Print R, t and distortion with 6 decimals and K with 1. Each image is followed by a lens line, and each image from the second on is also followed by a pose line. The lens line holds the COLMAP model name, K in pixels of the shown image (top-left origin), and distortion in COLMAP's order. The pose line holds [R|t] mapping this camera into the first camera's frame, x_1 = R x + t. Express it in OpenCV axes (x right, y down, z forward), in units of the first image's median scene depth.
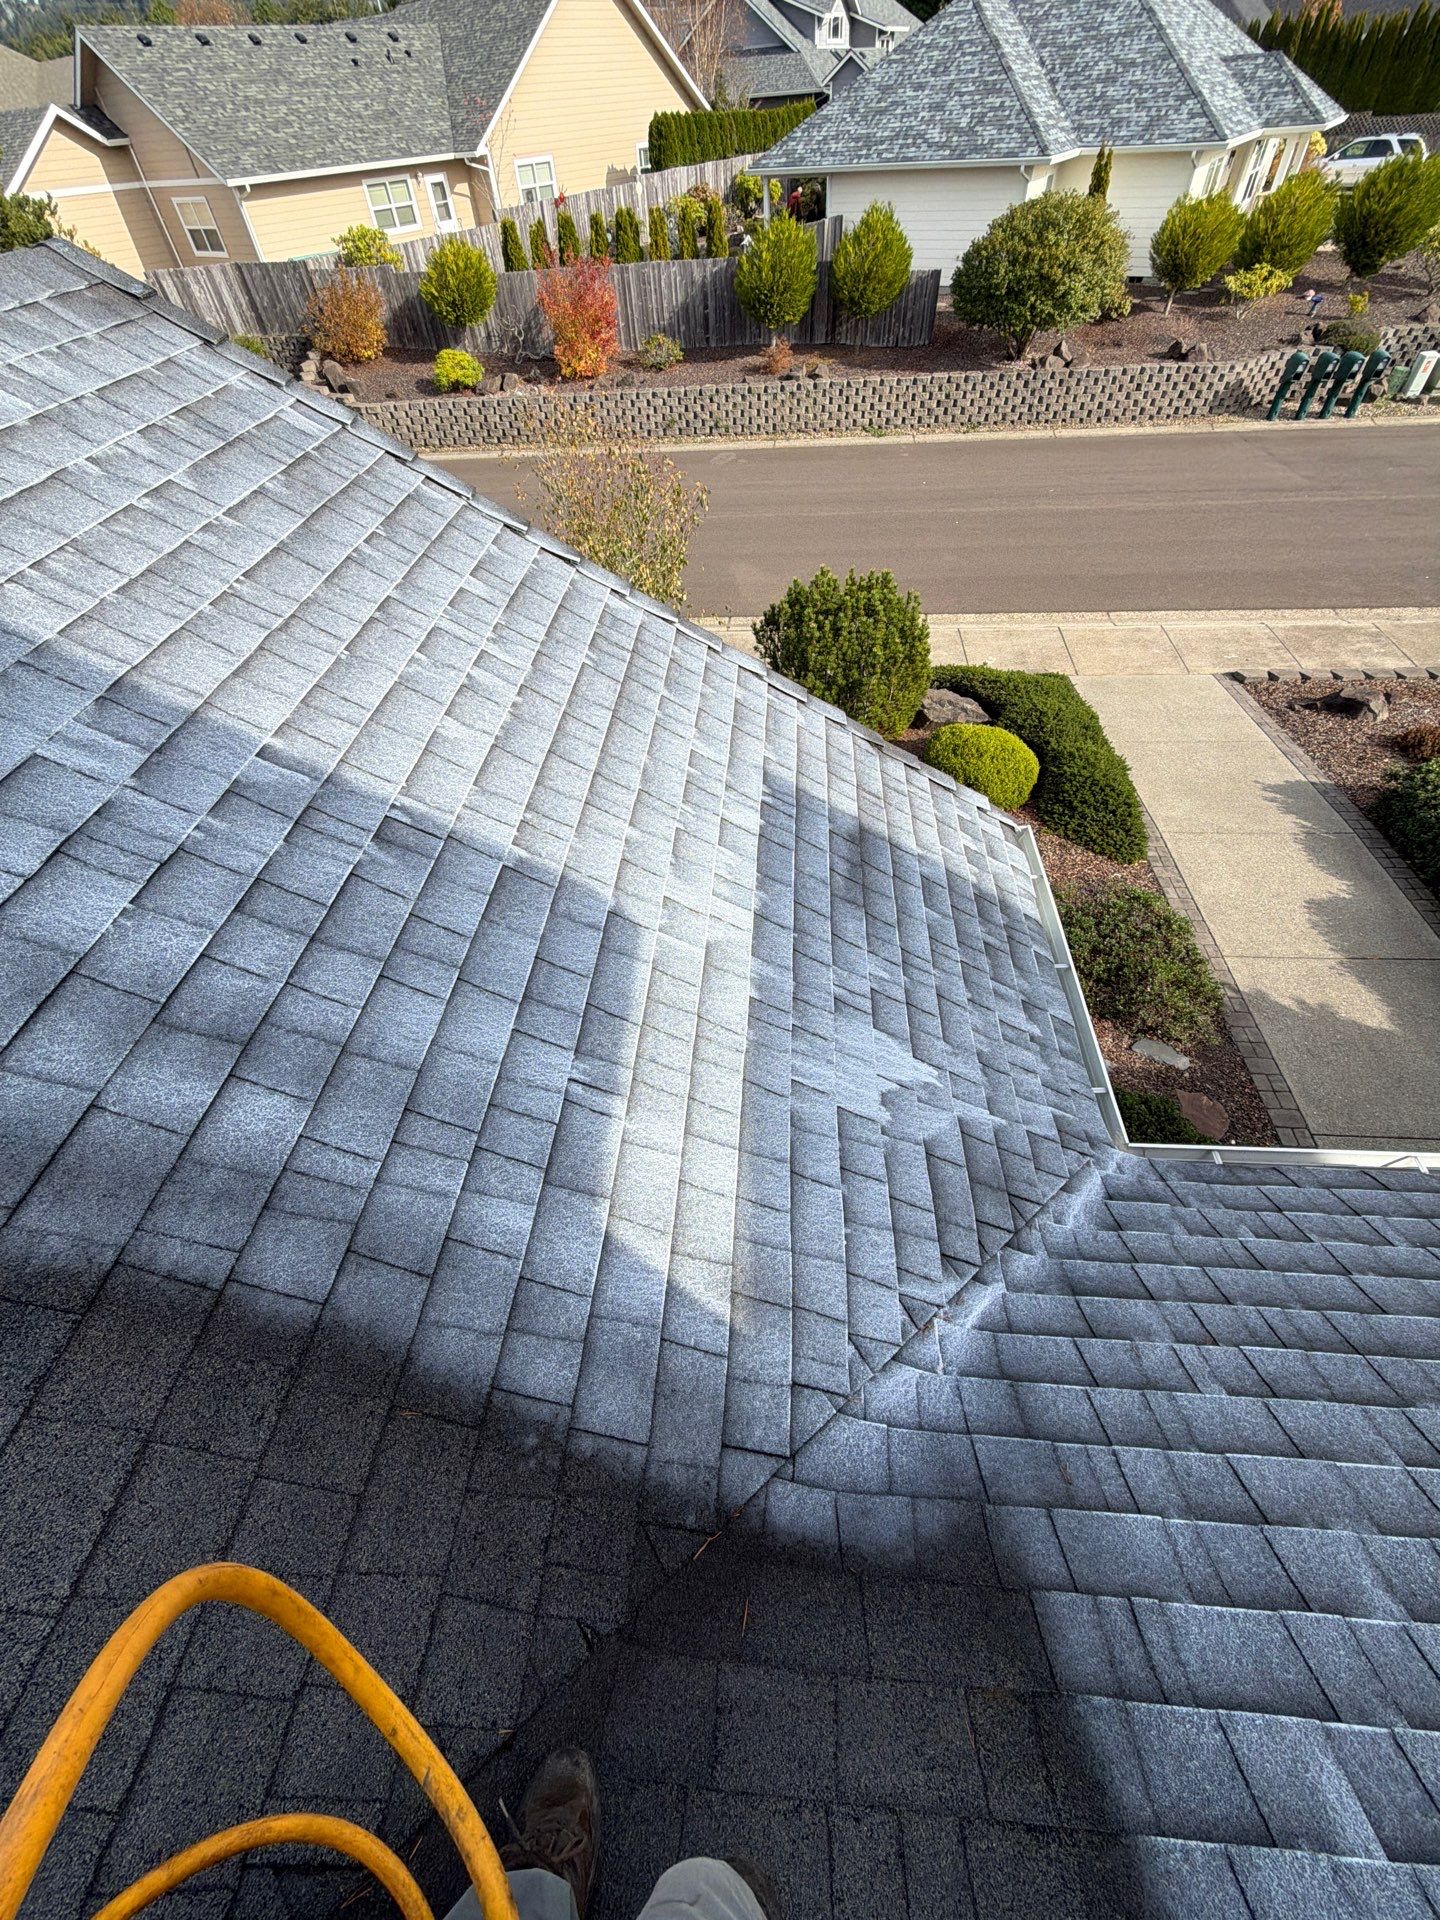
lens RADIAL K [[760.1, 0, 721.3], [0, 760.1, 962.6], [0, 0, 1]] dist [-0.000963, 0.000021]
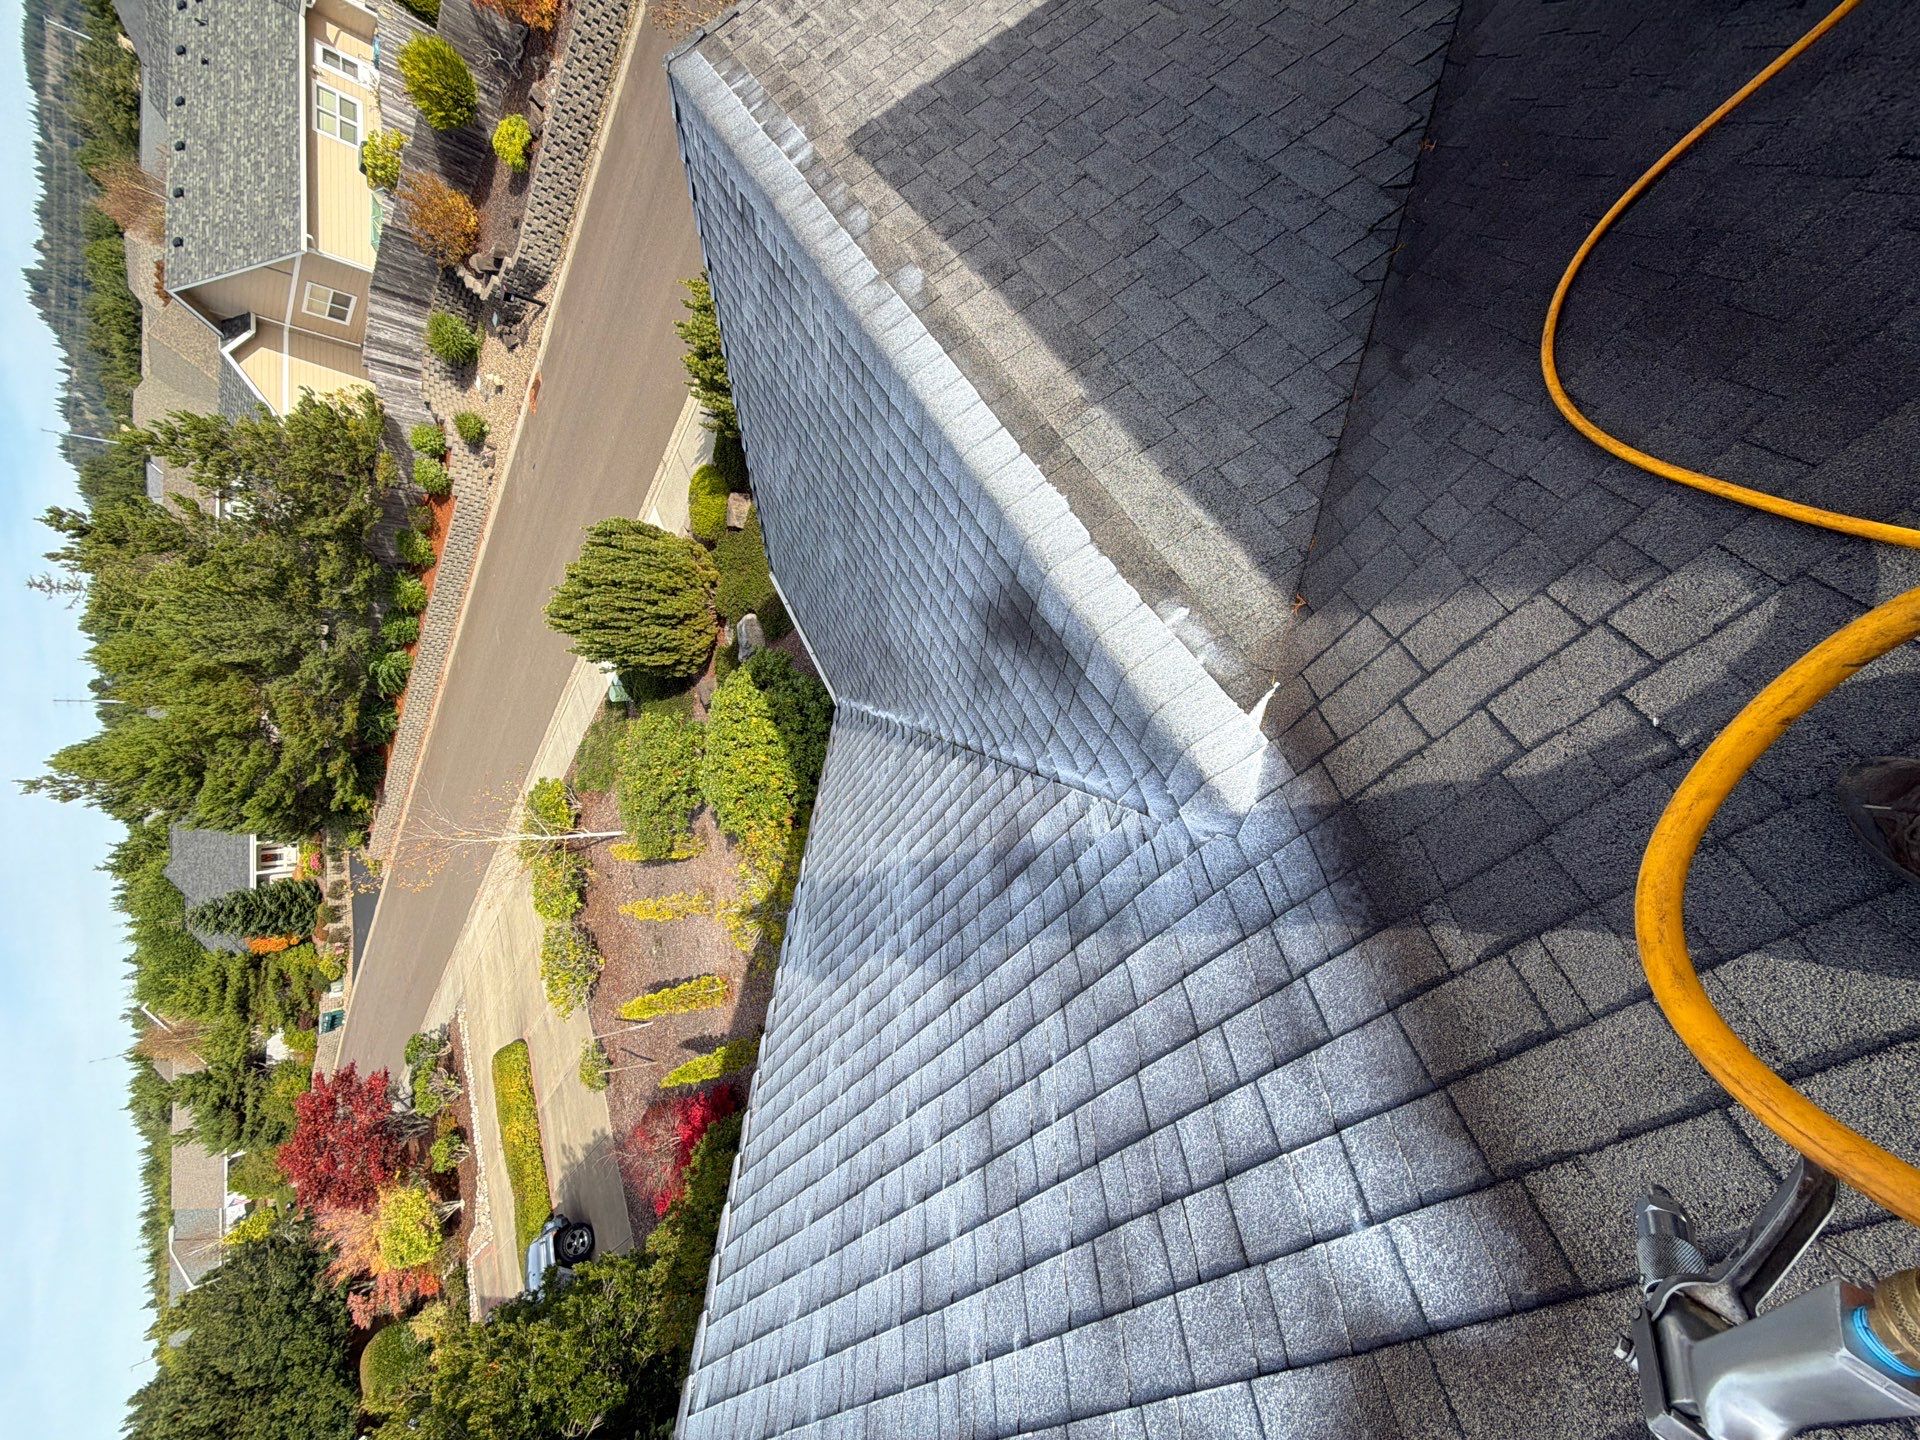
lens RADIAL K [[760.1, 0, 960.9], [0, 760.1, 719.3], [0, 0, 1]] dist [-0.000963, 0.000021]
pose [[0.553570, -0.696161, -0.457078, -0.635371], [0.813105, 0.570462, 0.115905, 0.256830], [0.180057, -0.435814, 0.881842, -0.963530]]
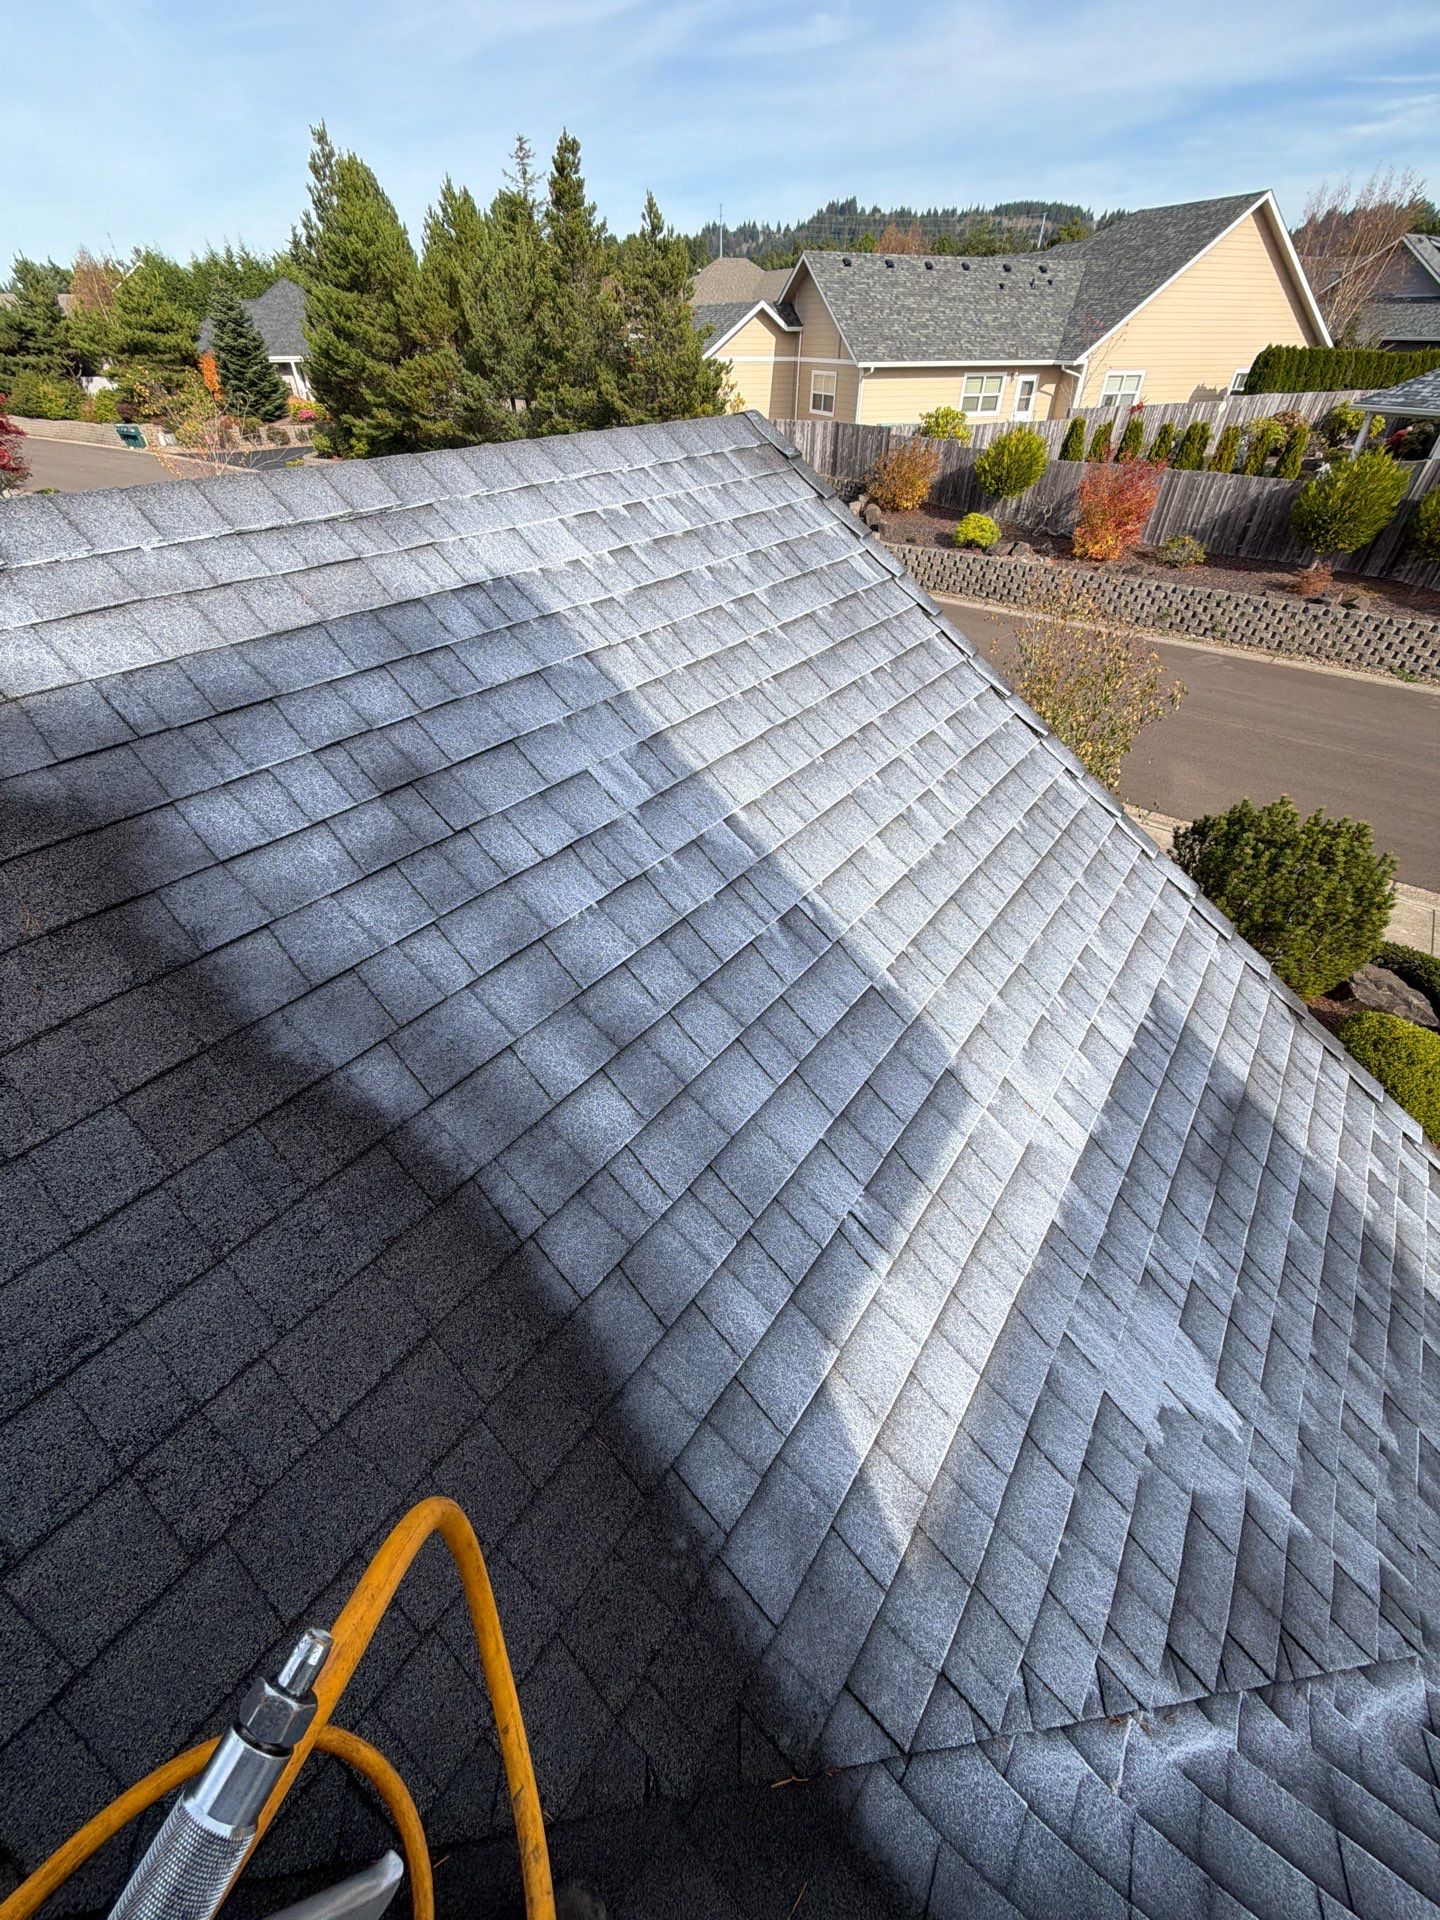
lens RADIAL K [[760.1, 0, 719.7], [0, 760.1, 961.1], [0, 0, 1]] dist [-0.000963, 0.000021]
pose [[0.842202, 0.388299, -0.374059, -0.066459], [-0.437543, 0.897614, -0.053352, -0.009099], [0.315044, 0.208599, 0.925869, -0.028053]]
